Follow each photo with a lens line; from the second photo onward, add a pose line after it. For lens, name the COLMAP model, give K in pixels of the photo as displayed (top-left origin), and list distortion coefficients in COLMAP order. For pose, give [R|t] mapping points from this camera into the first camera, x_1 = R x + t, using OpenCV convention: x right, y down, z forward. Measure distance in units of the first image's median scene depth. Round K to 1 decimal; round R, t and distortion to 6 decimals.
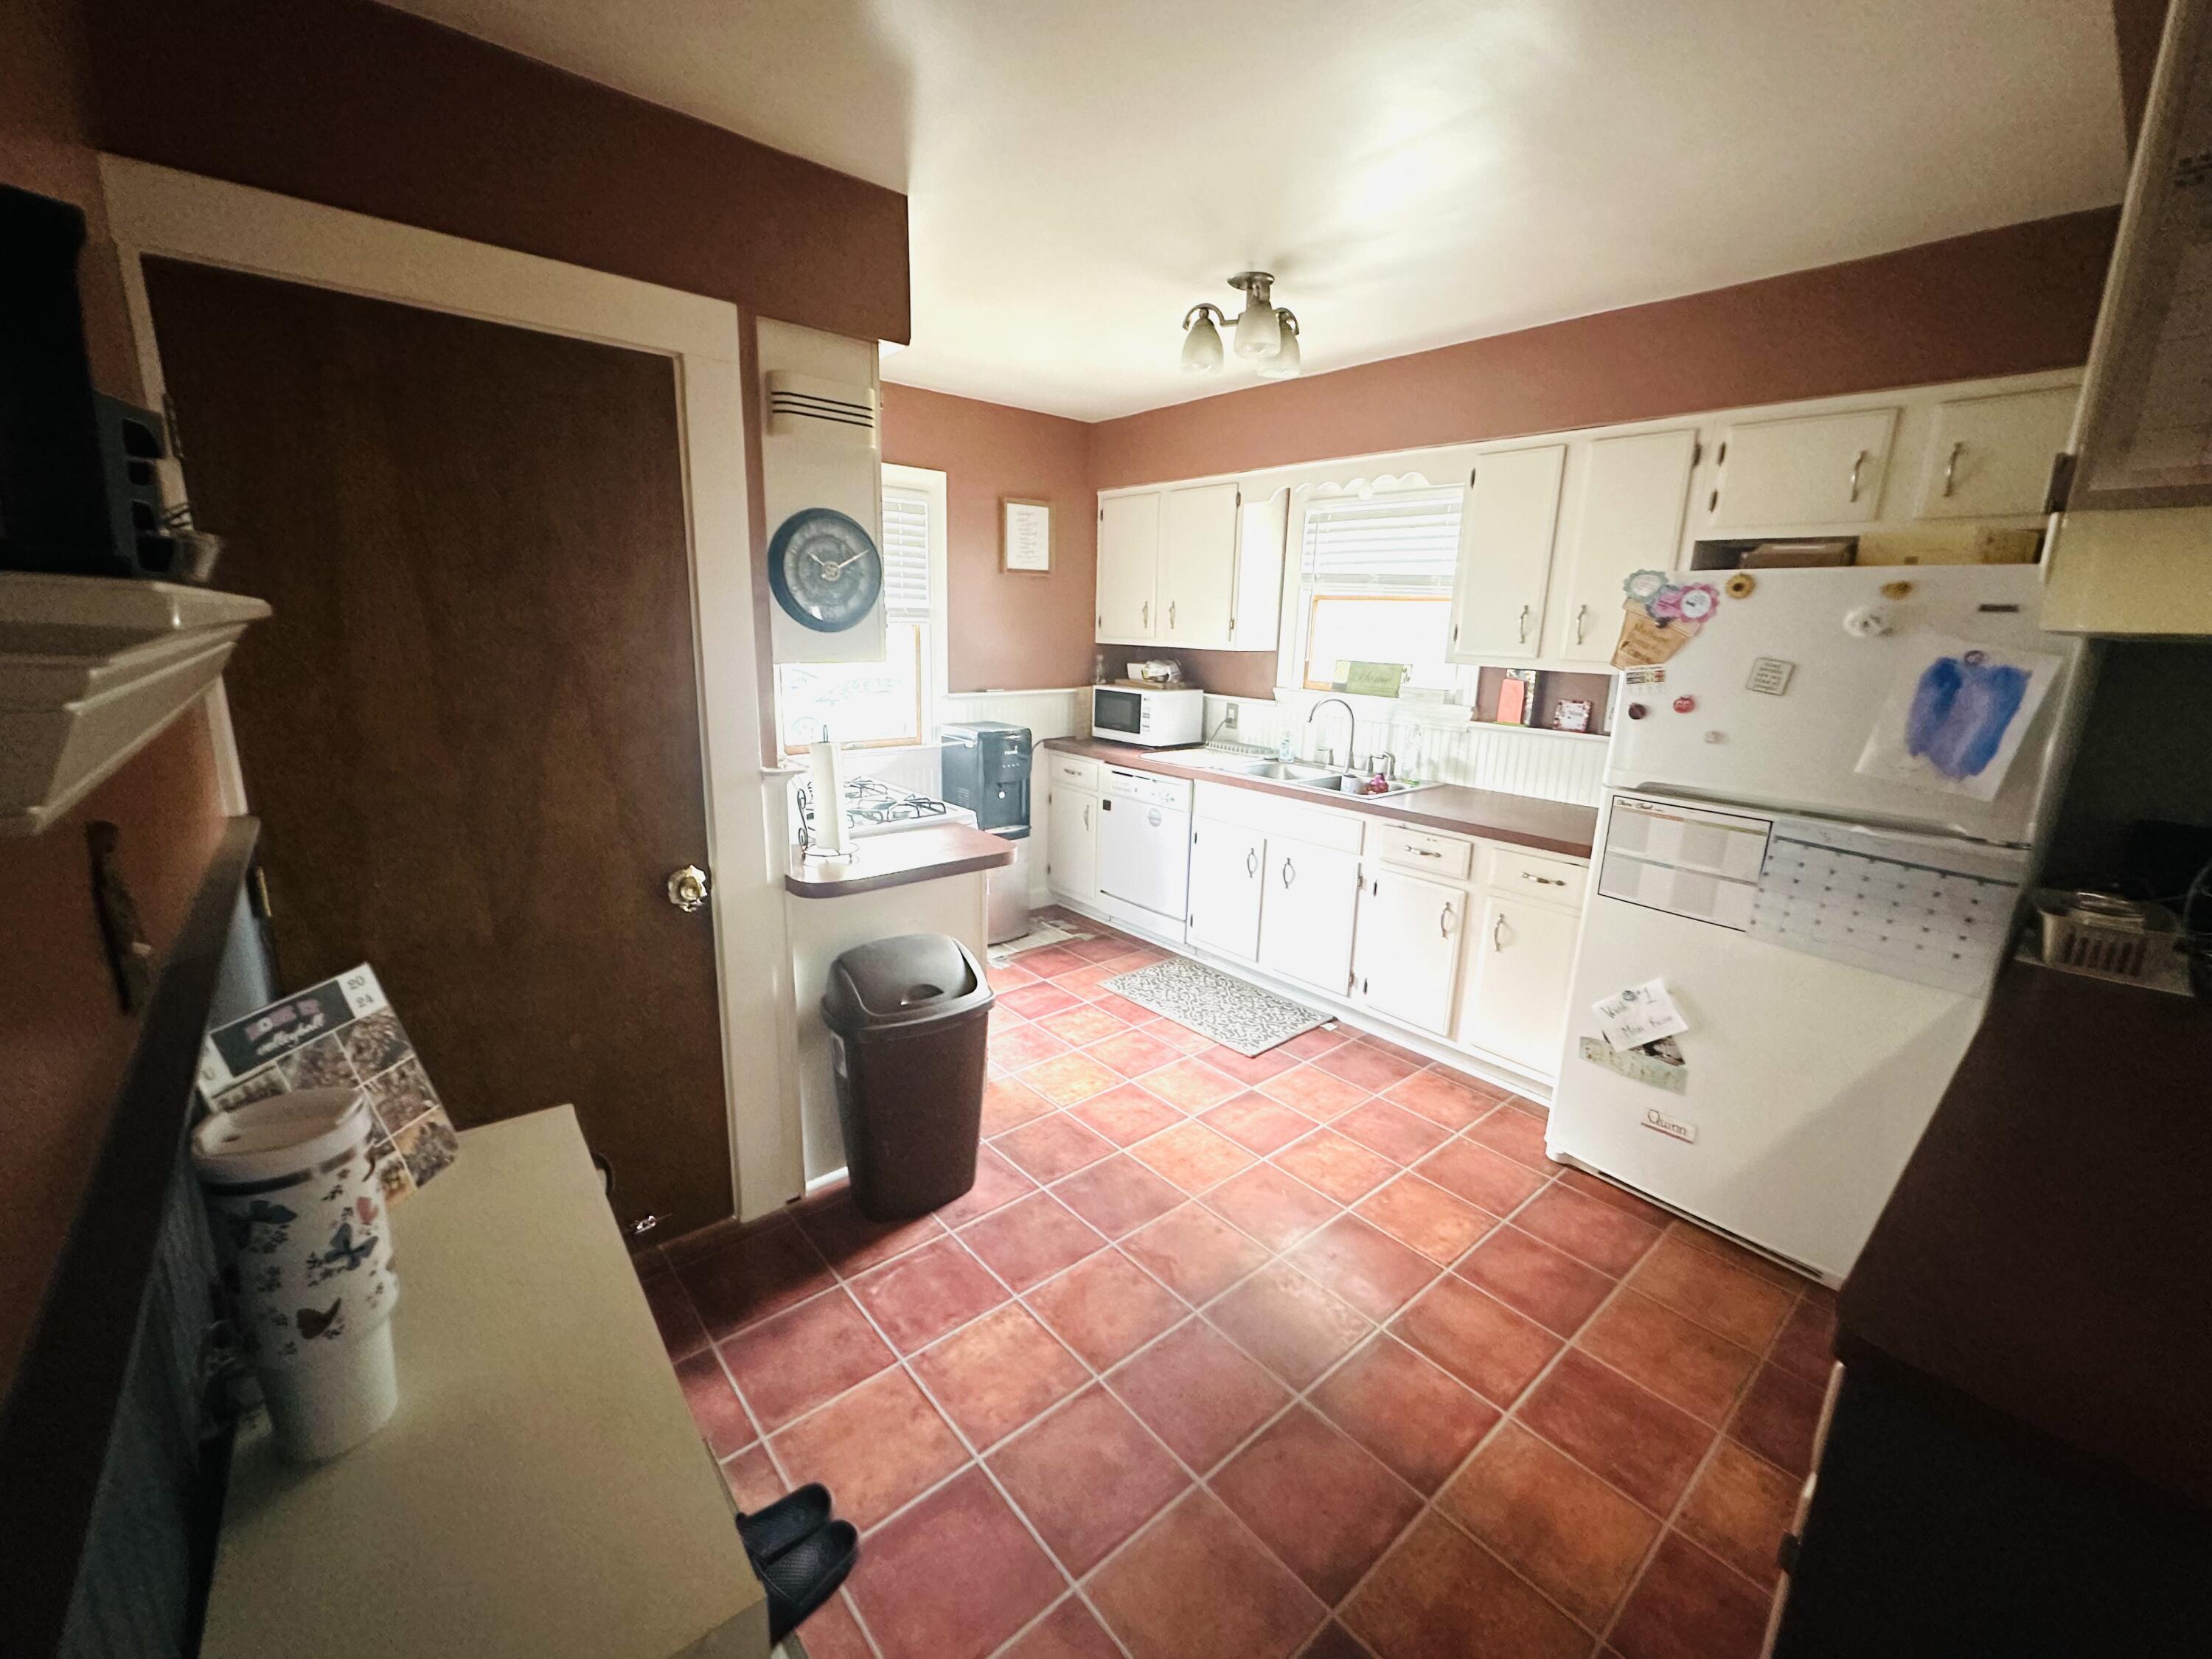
lens RADIAL K [[883.3, 0, 1117.1], [0, 883.3, 827.0], [0, 0, 1]] dist [-0.001475, 0.000775]
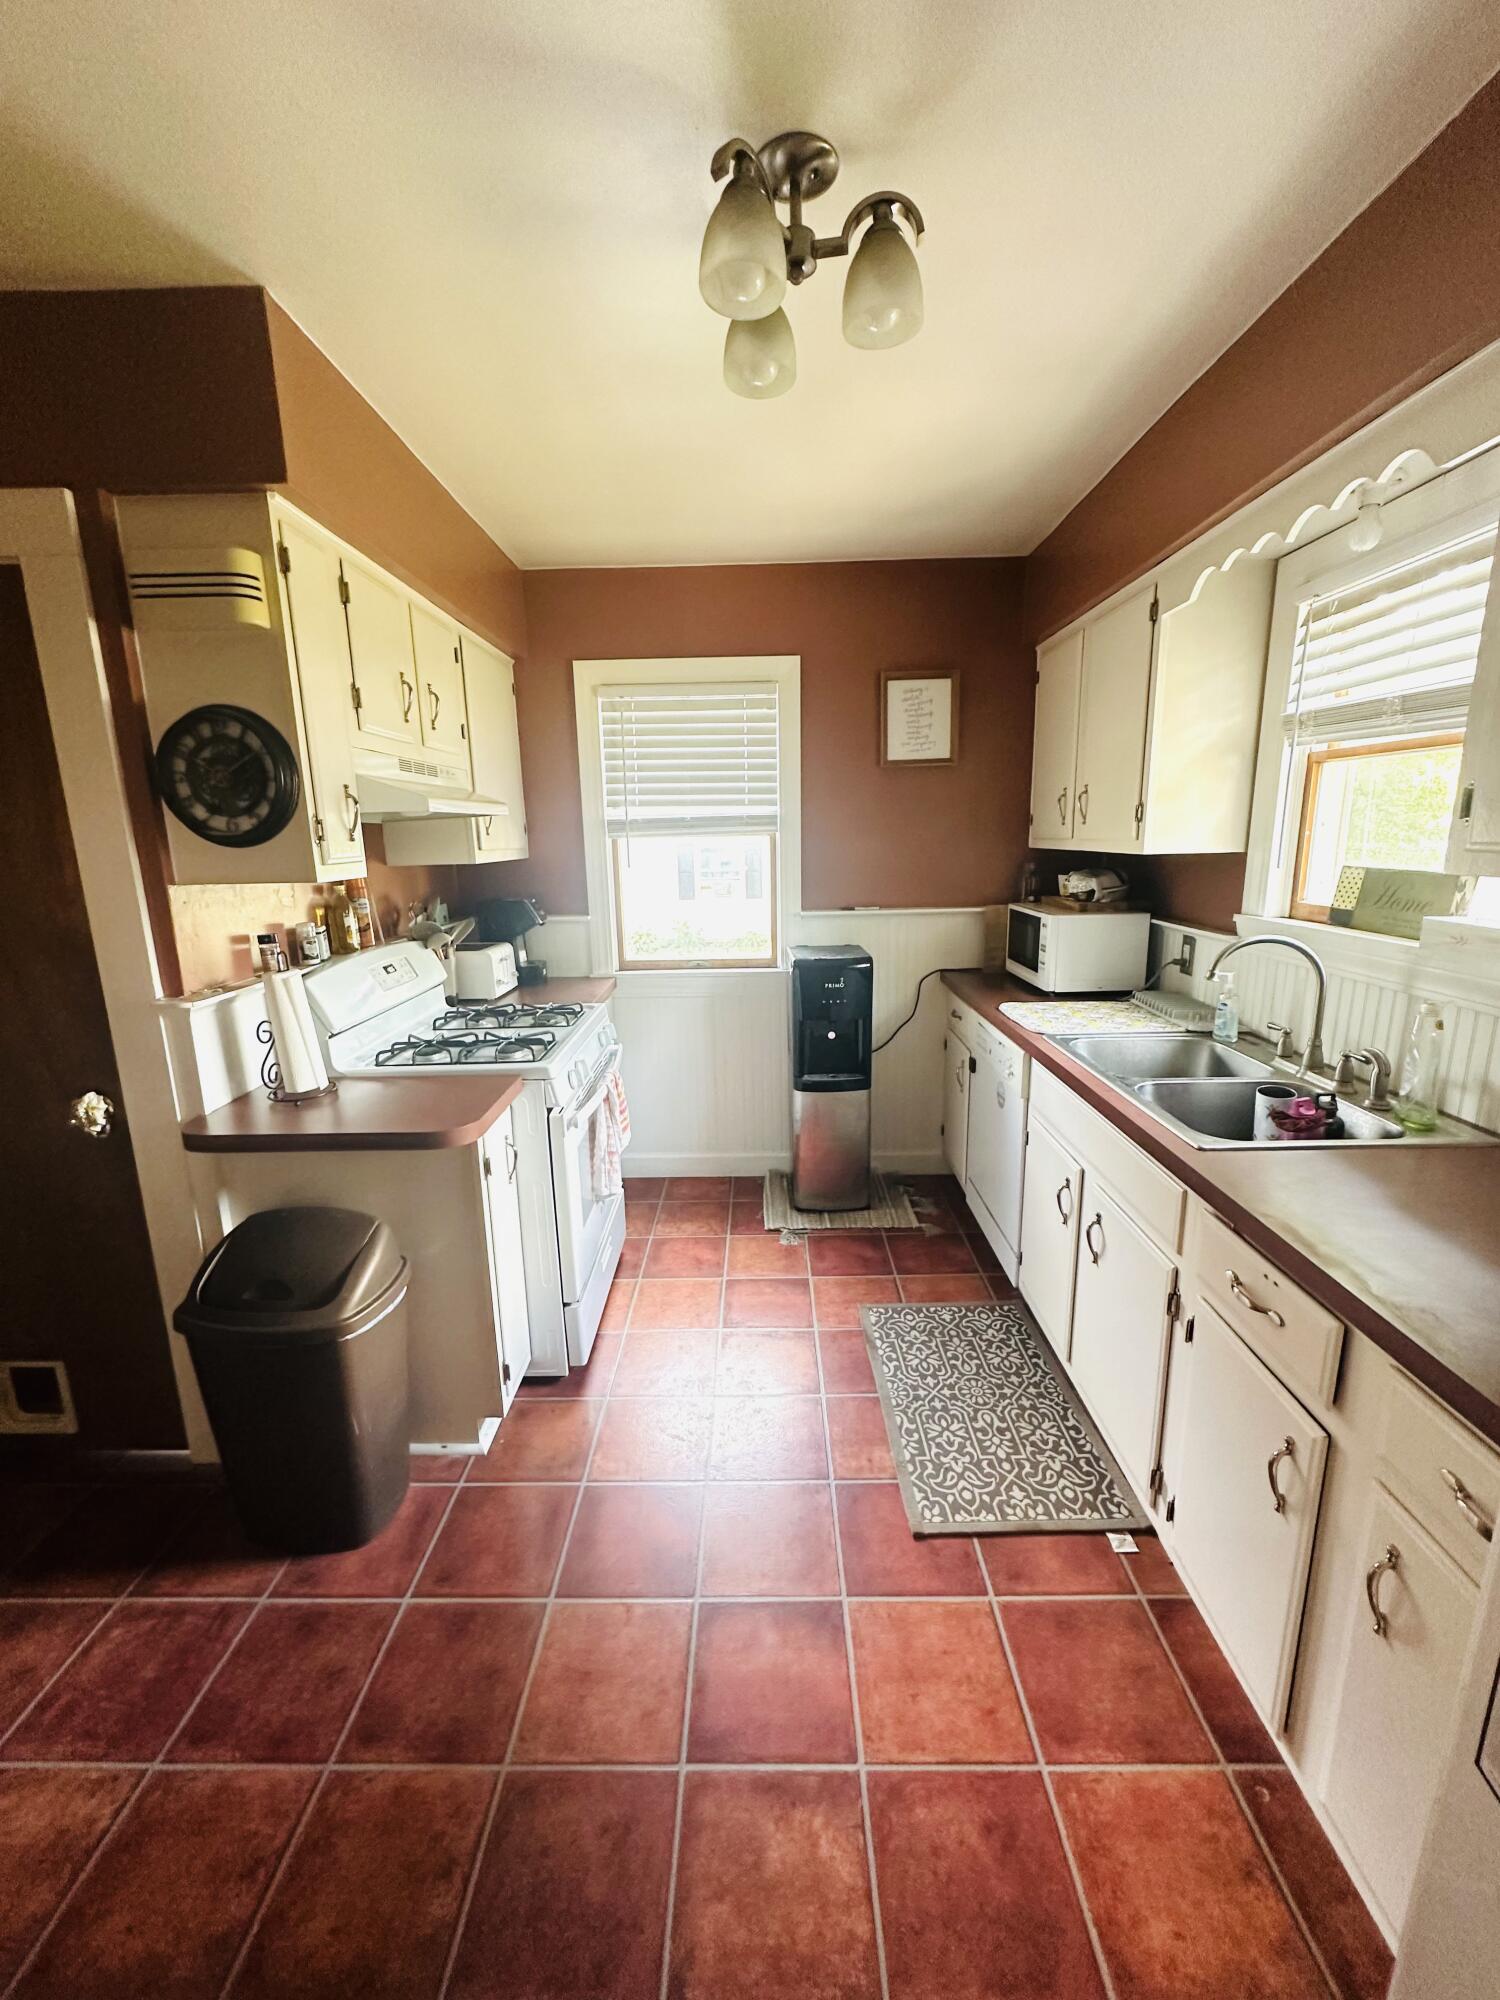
lens RADIAL K [[798.7, 0, 751.5], [0, 798.7, 1001.3], [0, 0, 1]] dist [-0.001475, 0.000775]
pose [[0.751548, 0.097057, -0.652499, 0.298939], [-0.112665, 0.993470, 0.018008, -0.073189], [0.649986, 0.059980, 0.757575, 0.386117]]
